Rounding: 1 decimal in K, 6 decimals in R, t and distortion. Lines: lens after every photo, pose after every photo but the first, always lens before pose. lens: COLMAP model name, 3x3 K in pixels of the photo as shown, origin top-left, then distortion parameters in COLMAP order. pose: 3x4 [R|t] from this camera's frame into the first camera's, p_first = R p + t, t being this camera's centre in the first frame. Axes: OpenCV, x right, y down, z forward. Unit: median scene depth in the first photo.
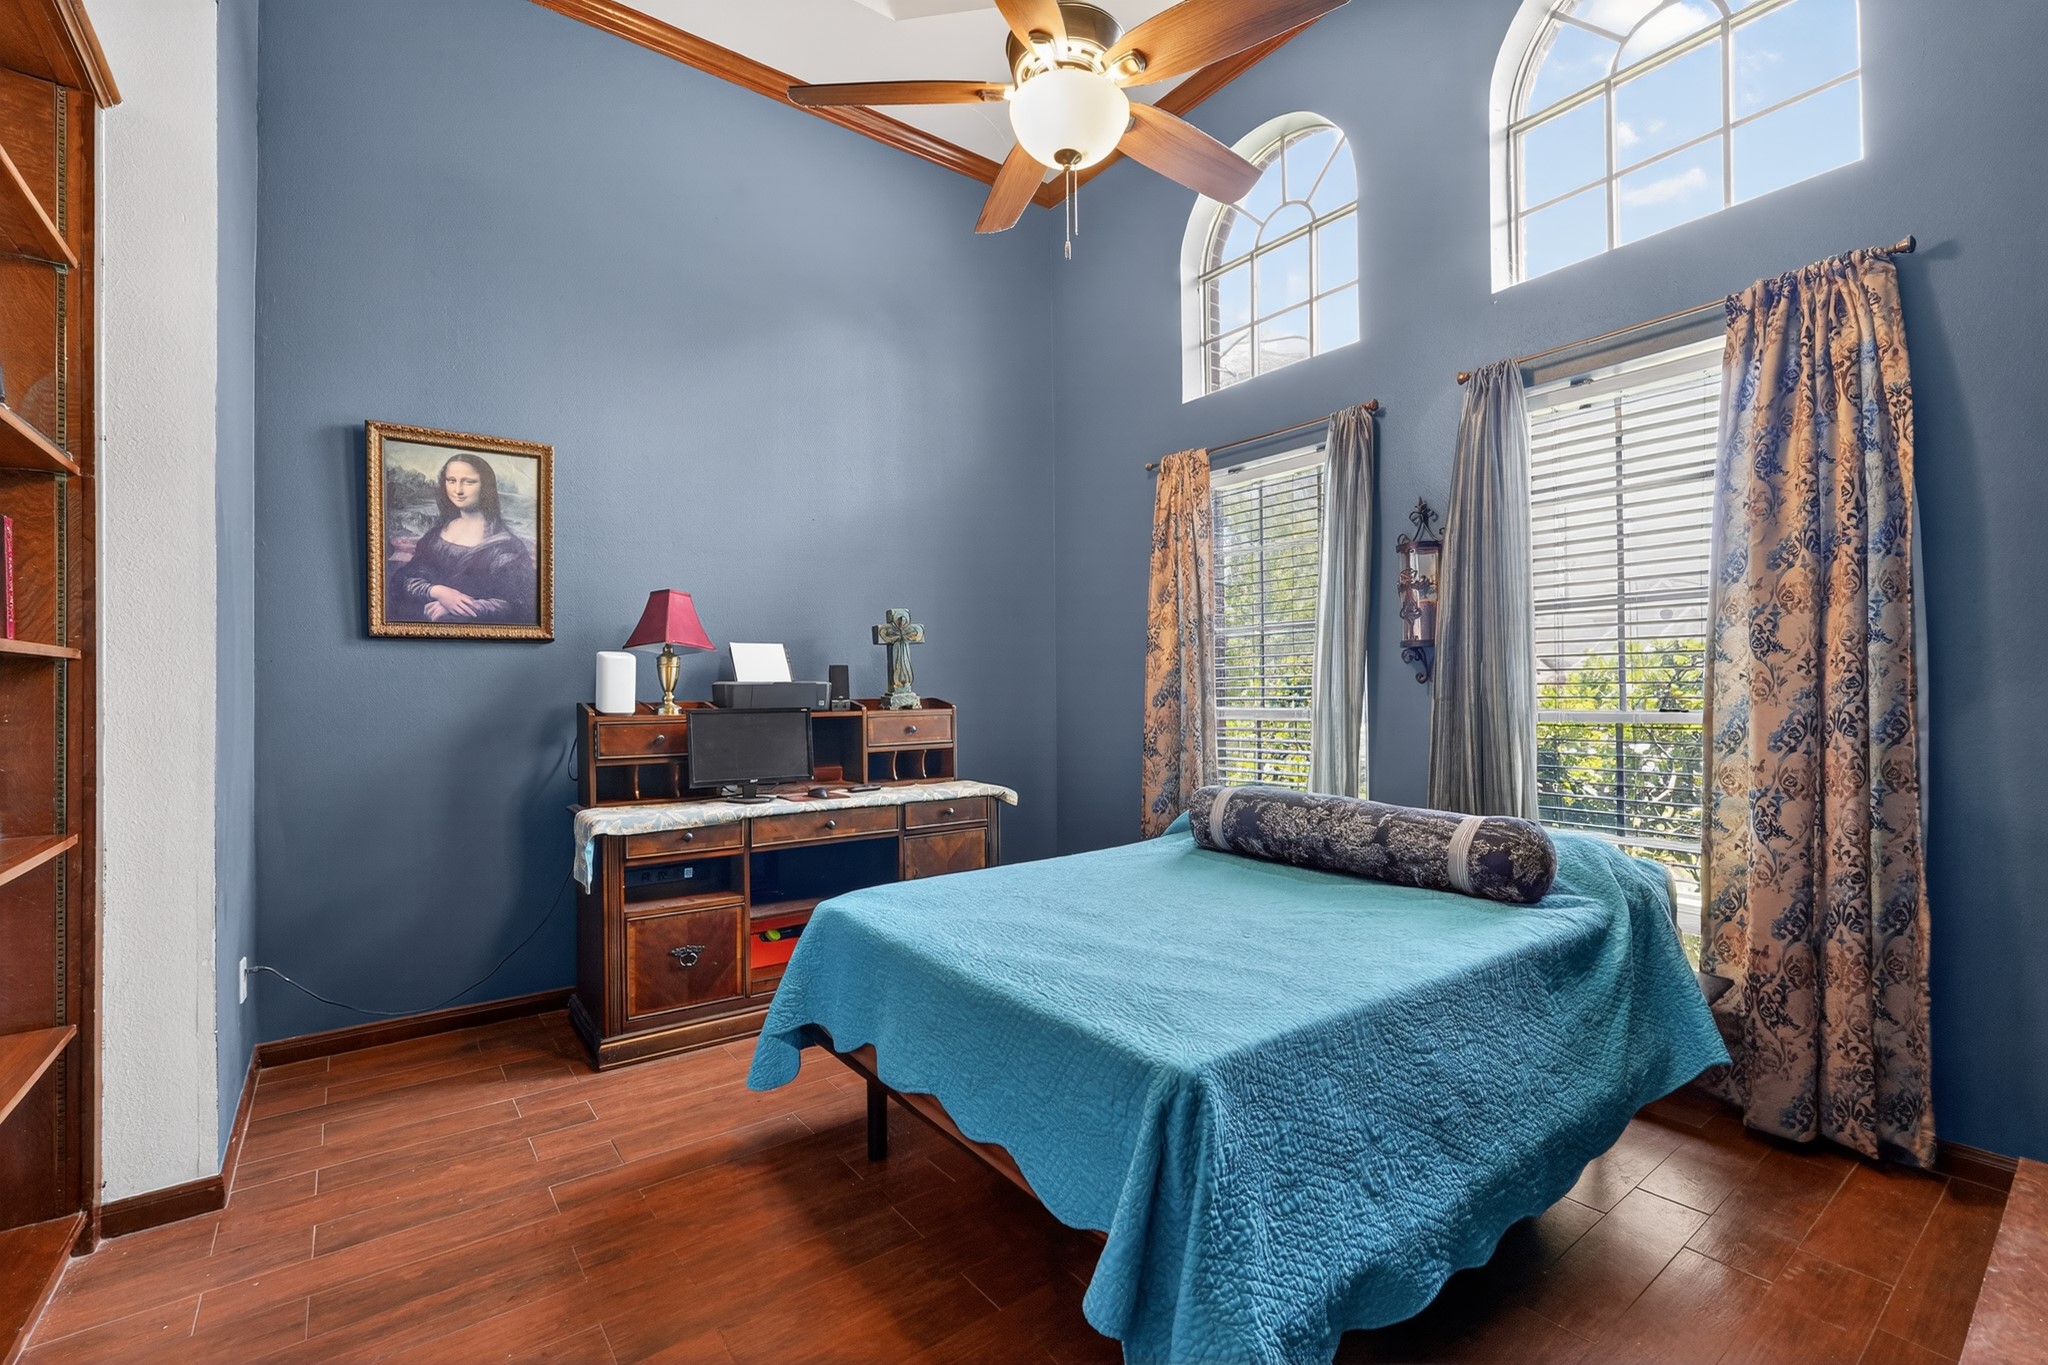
lens RADIAL K [[889.2, 0, 1008.3], [0, 889.2, 683.4], [0, 0, 1]] dist [-0.001449, 0.000070]
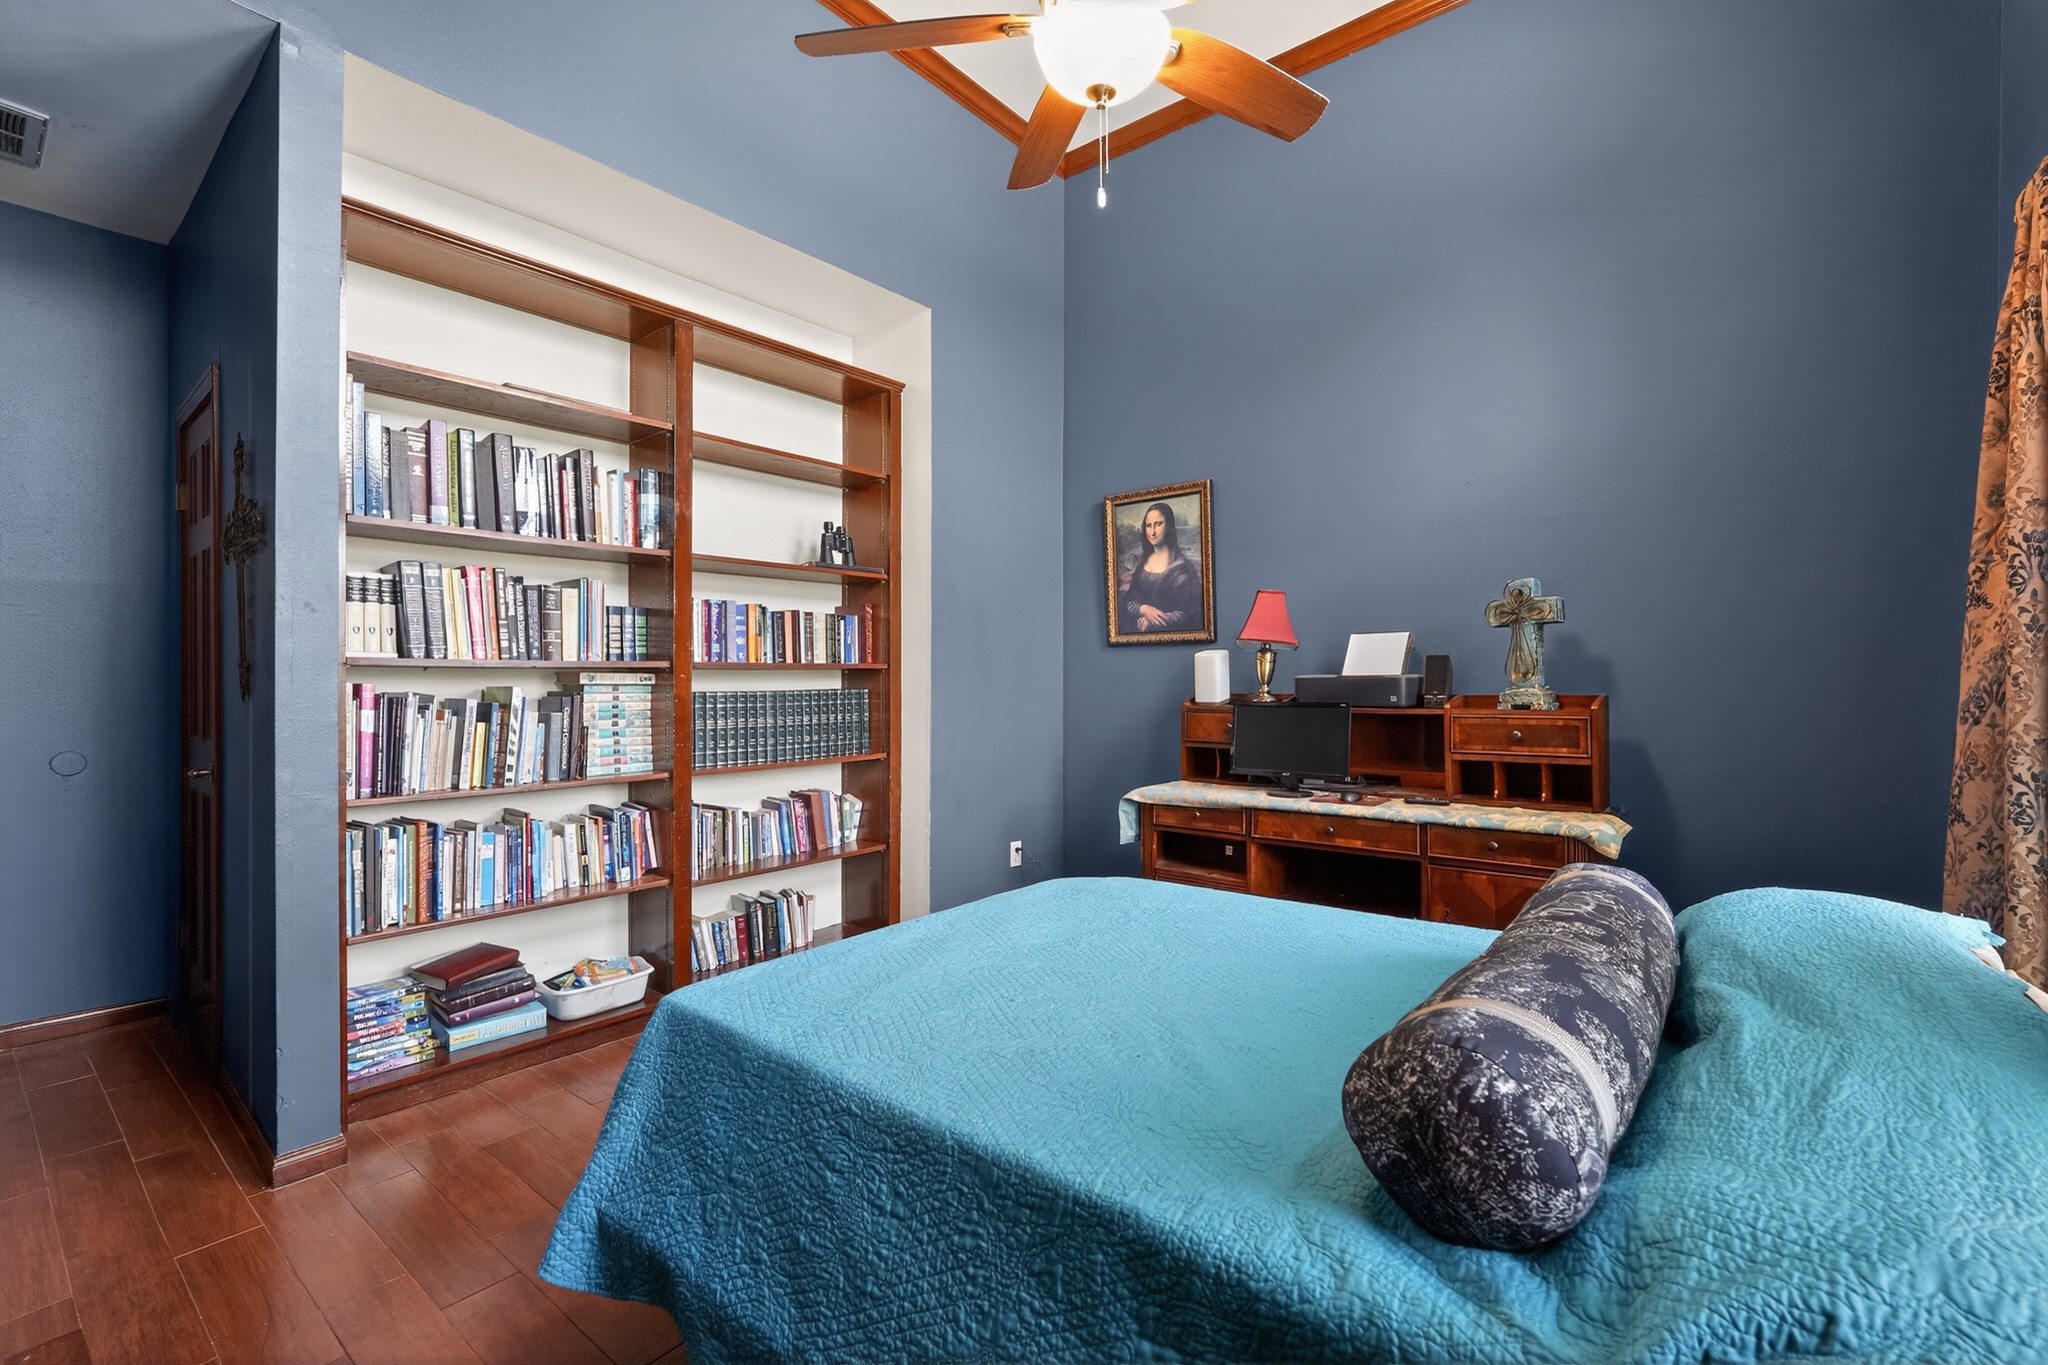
lens RADIAL K [[889.2, 0, 1008.1], [0, 889.2, 678.0], [0, 0, 1]] dist [-0.001449, 0.000070]
pose [[0.246843, 0.000938, -0.969055, 0.618191], [0.008606, 0.999958, 0.003160, -0.004665], [0.969017, -0.009120, 0.246825, 0.458248]]
